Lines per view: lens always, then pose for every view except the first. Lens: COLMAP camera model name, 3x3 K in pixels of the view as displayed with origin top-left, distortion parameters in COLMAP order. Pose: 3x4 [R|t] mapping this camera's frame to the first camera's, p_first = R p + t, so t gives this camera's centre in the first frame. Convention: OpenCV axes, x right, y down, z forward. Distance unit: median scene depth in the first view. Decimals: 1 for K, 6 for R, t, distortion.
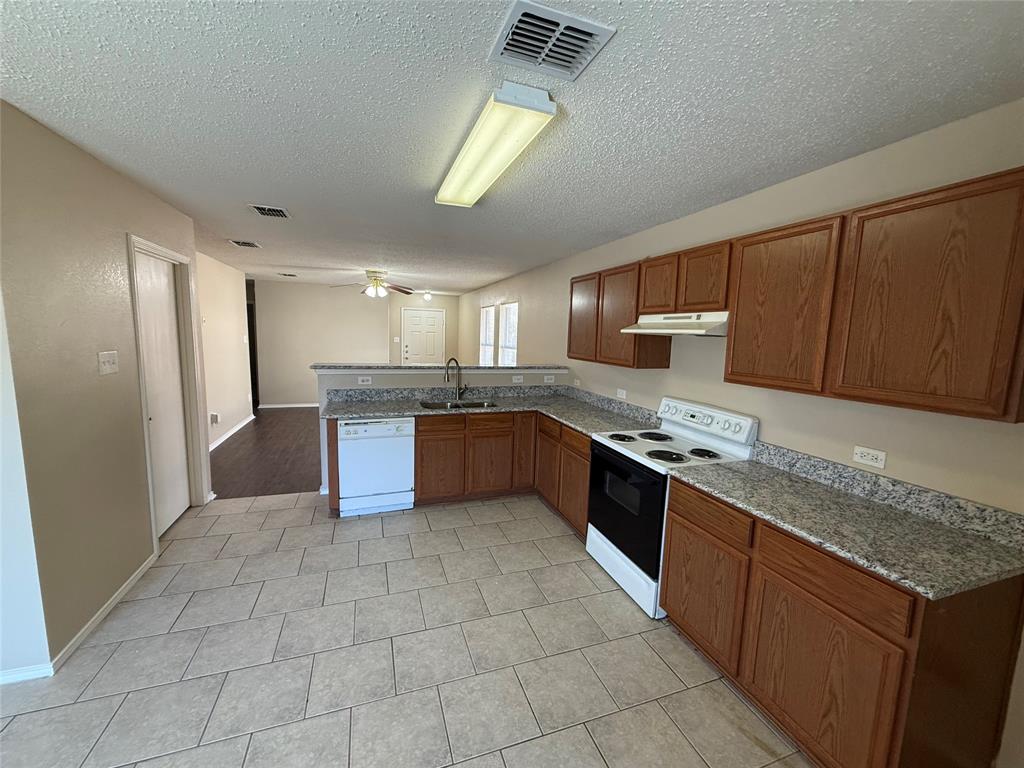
lens RADIAL K [[408.5, 0, 509.0], [0, 408.5, 385.5], [0, 0, 1]] dist [-0.000574, -0.000217]
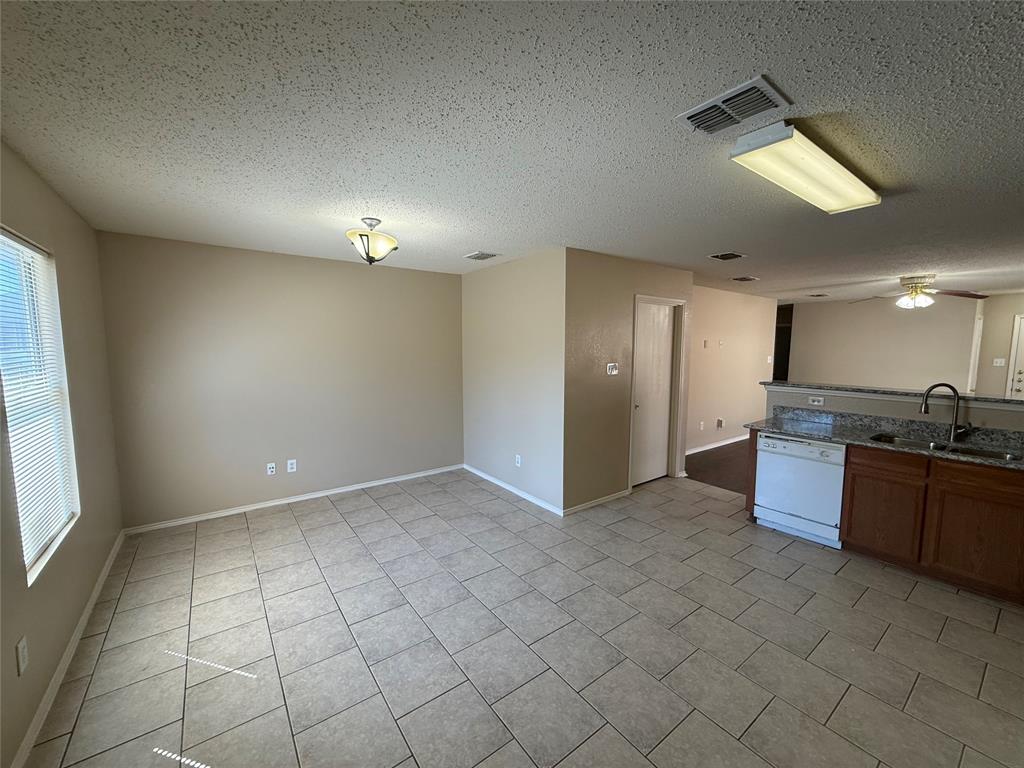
lens RADIAL K [[408.5, 0, 509.0], [0, 408.5, 385.5], [0, 0, 1]] dist [-0.000574, -0.000217]
pose [[0.289884, 0.064645, -0.954876, 0.397906], [-0.117856, 0.992534, 0.031415, 0.007459], [0.949777, 0.103431, 0.295338, 0.031569]]
